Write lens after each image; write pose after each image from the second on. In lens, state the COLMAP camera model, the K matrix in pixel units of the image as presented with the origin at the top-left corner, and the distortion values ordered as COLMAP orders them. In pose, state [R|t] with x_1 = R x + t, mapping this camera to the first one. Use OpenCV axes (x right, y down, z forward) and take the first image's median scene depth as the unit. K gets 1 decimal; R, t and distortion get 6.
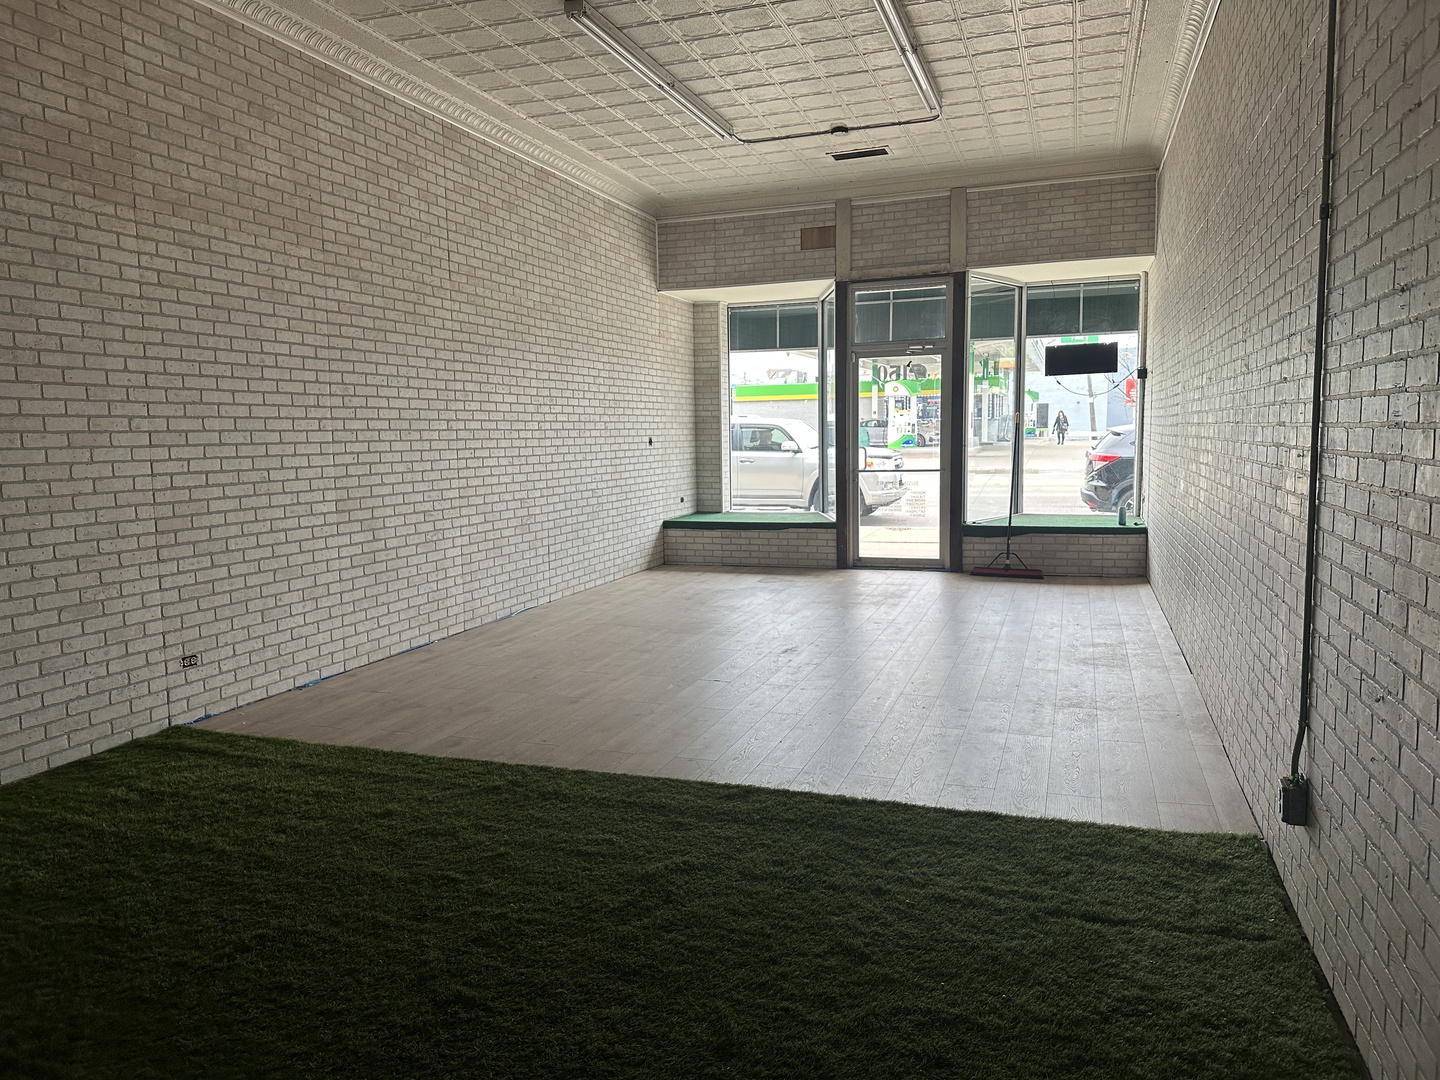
lens RADIAL K [[1006.2, 0, 721.8], [0, 1006.2, 533.8], [0, 0, 1]] dist [0.198848, -0.406558]
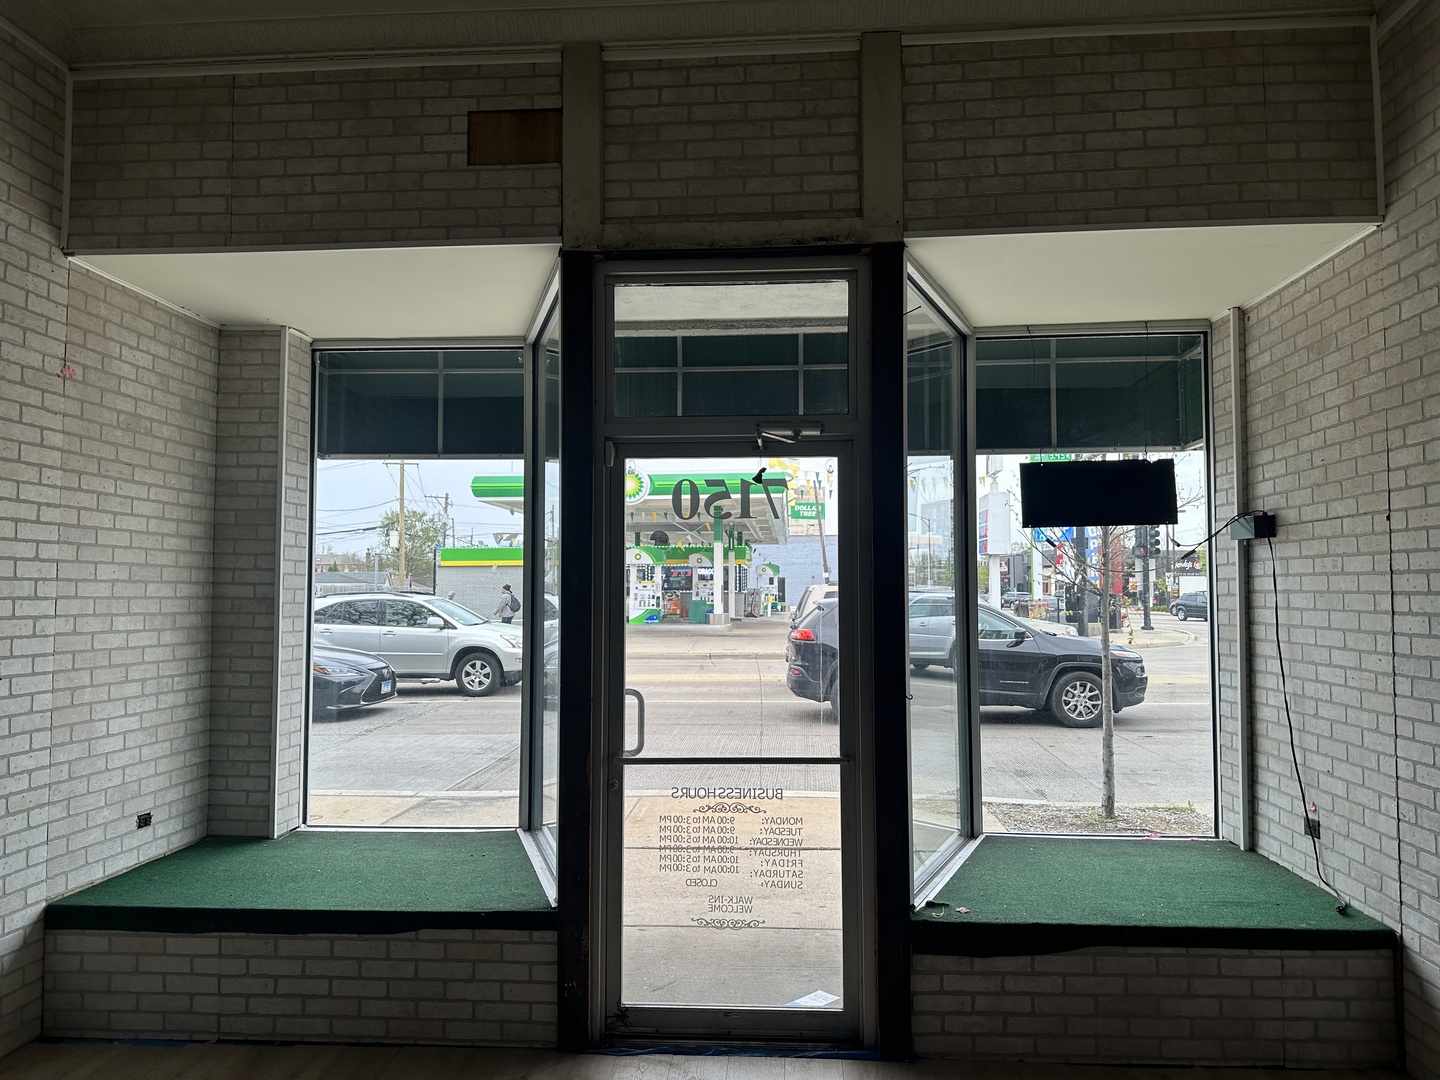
lens RADIAL K [[1007.8, 0, 726.7], [0, 1007.8, 543.4], [0, 0, 1]] dist [0.045594, -0.053789]
pose [[0.964685, 0.028644, 0.261844, 0.076252], [0.012318, 0.988076, -0.153473, -0.084822], [-0.263118, 0.151279, 0.952829, 0.648540]]
